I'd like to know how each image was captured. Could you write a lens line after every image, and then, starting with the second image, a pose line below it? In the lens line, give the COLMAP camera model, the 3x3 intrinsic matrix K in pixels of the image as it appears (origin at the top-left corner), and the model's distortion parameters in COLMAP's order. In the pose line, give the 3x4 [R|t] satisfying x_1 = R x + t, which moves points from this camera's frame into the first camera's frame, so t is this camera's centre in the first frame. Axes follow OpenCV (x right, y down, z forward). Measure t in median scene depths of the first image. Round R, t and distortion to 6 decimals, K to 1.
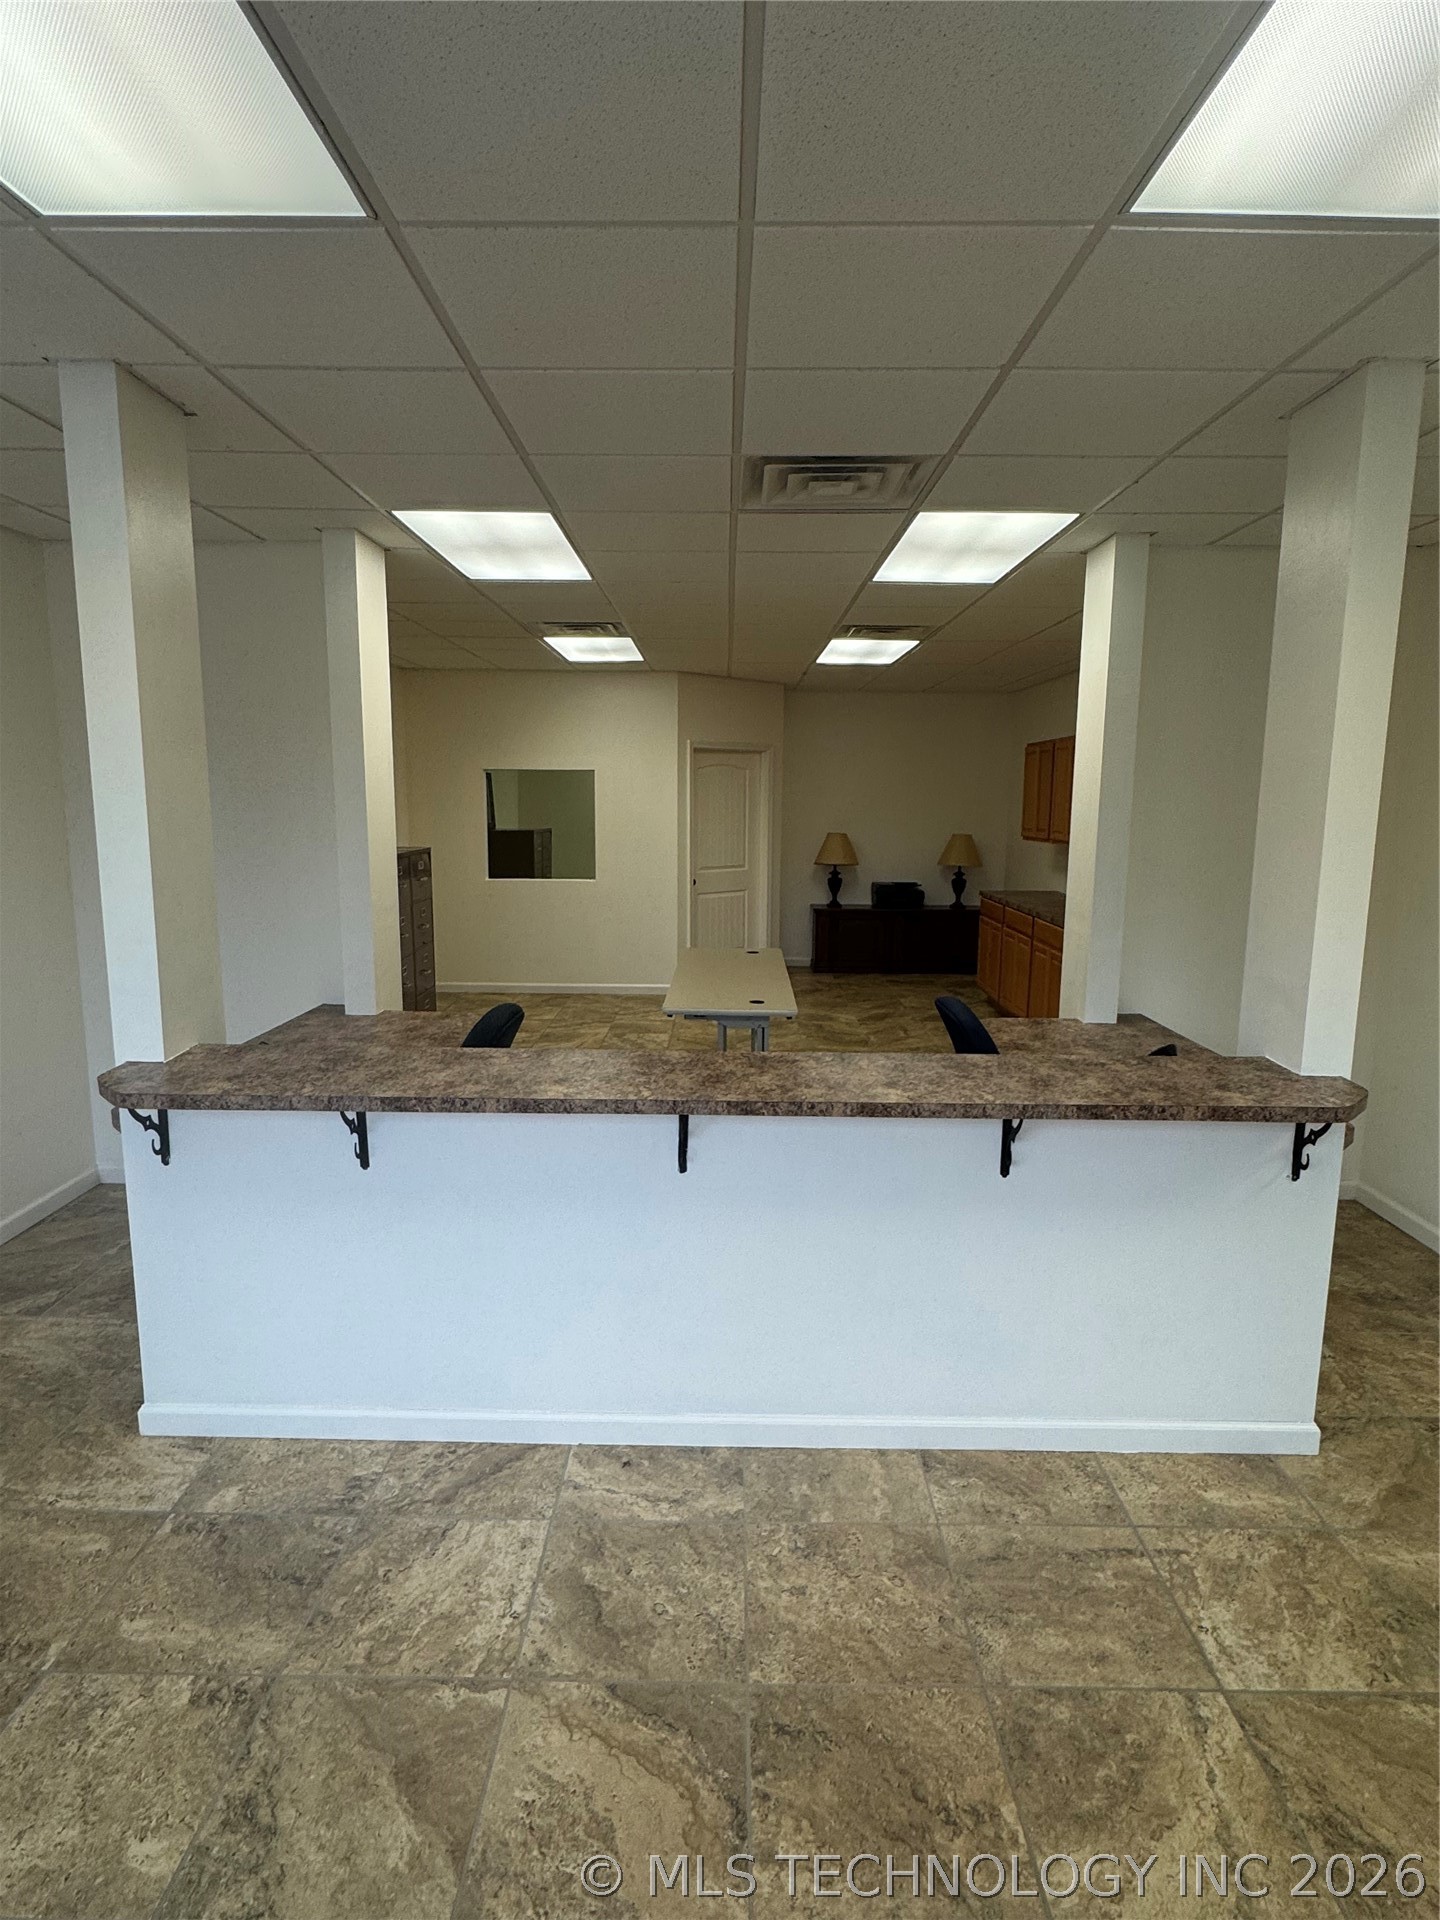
lens RADIAL K [[1048.3, 0, 720.0], [0, 1048.3, 960.0], [0, 0, 1]] dist [0.001734, 0.000064]
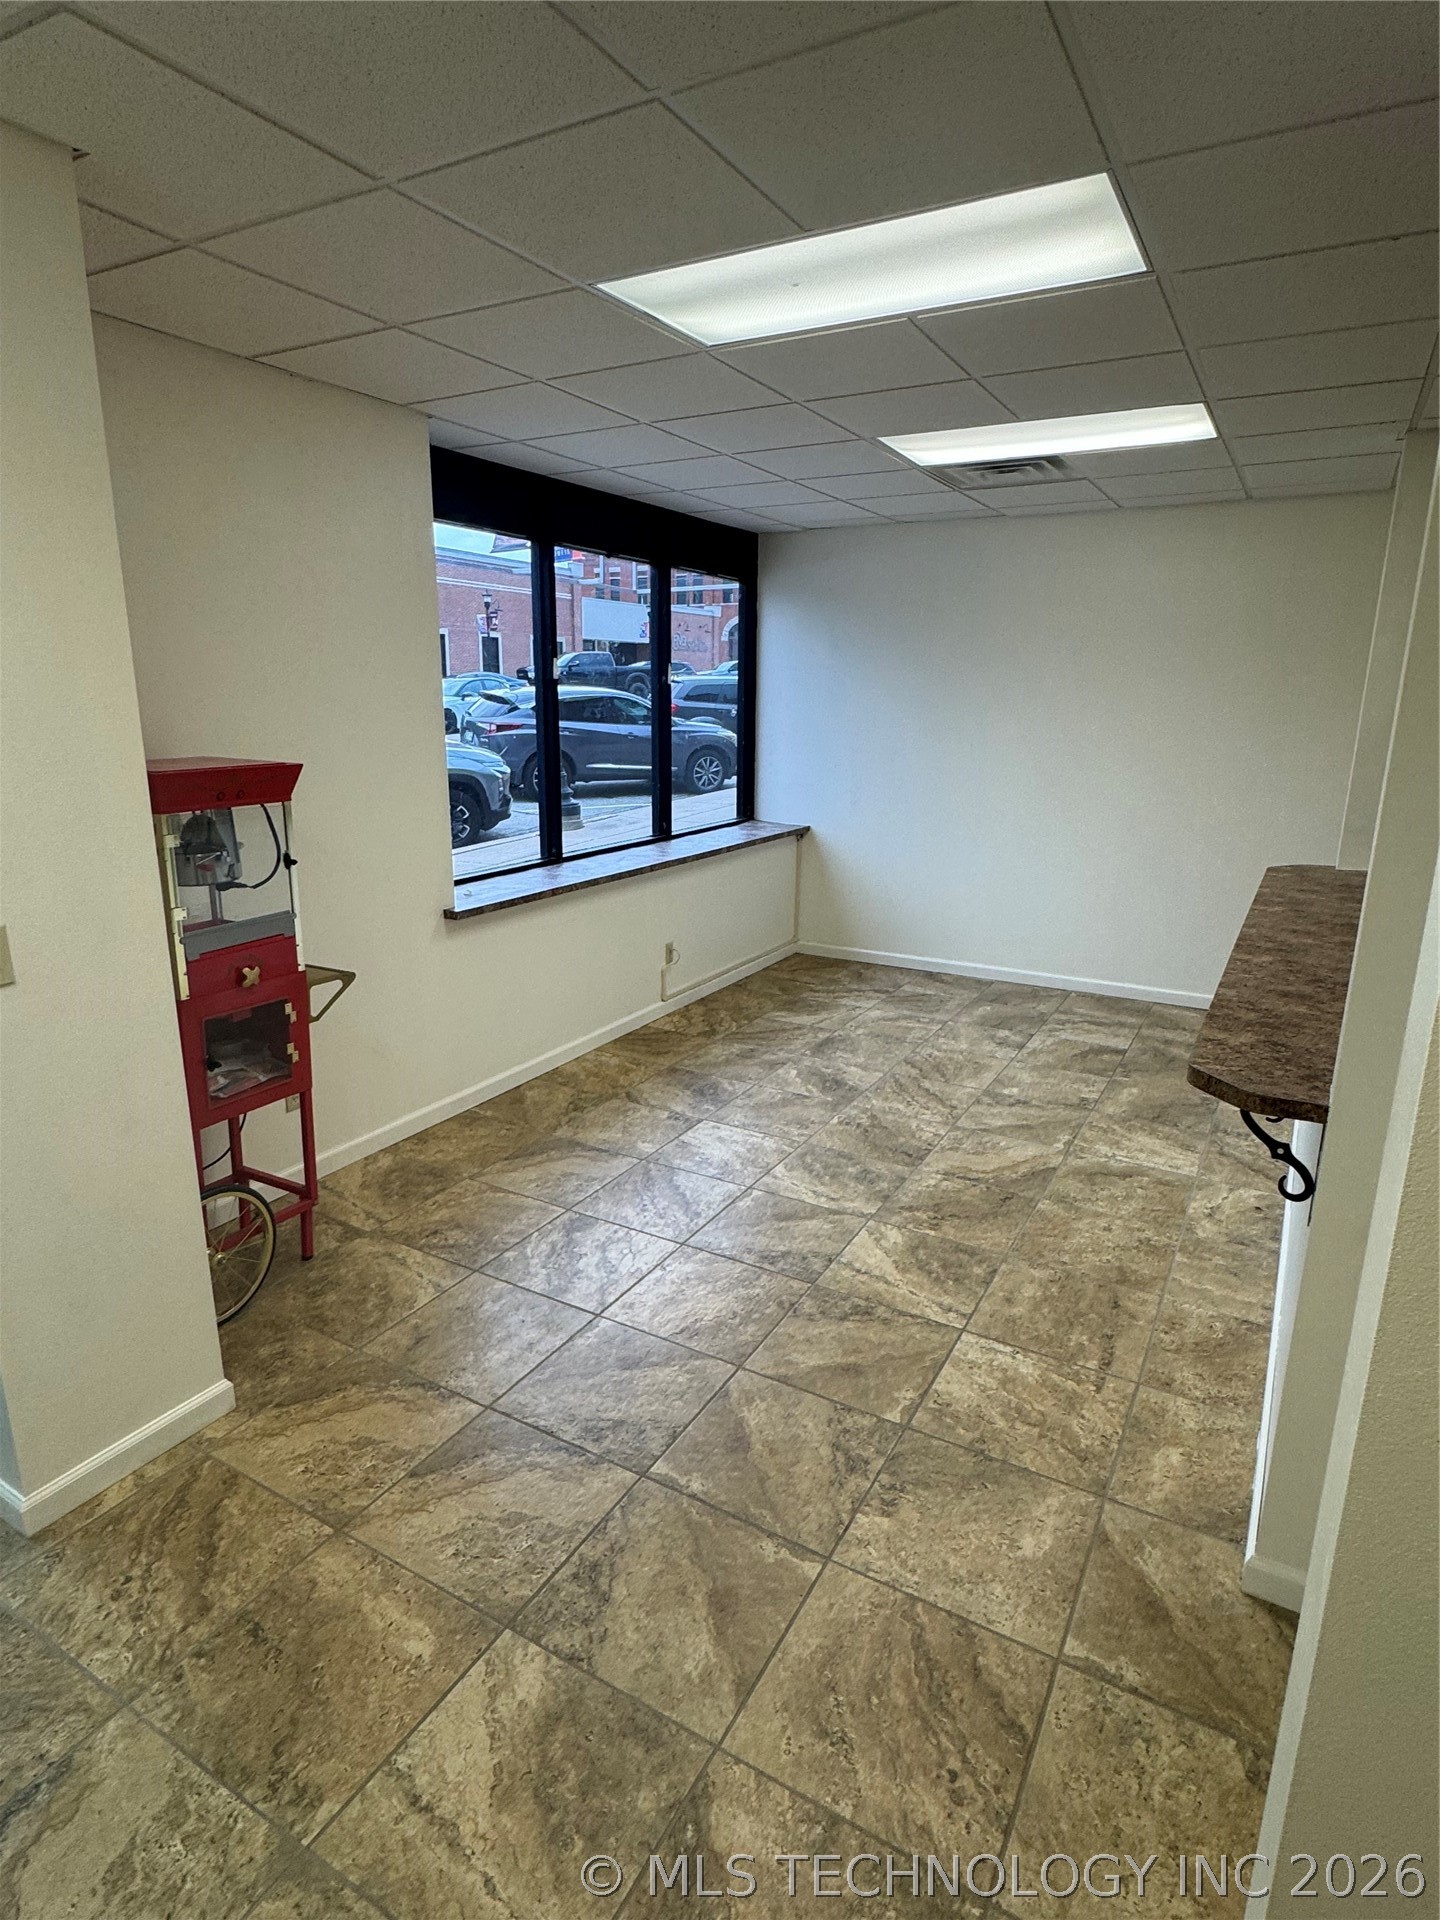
lens RADIAL K [[1048.3, 0, 720.0], [0, 1048.3, 960.0], [0, 0, 1]] dist [0.001734, 0.000064]
pose [[-0.484097, 0.205277, -0.850595, 1.758195], [-0.147748, 0.938958, 0.310689, -0.177082], [0.862450, 0.276078, -0.424217, 1.181817]]
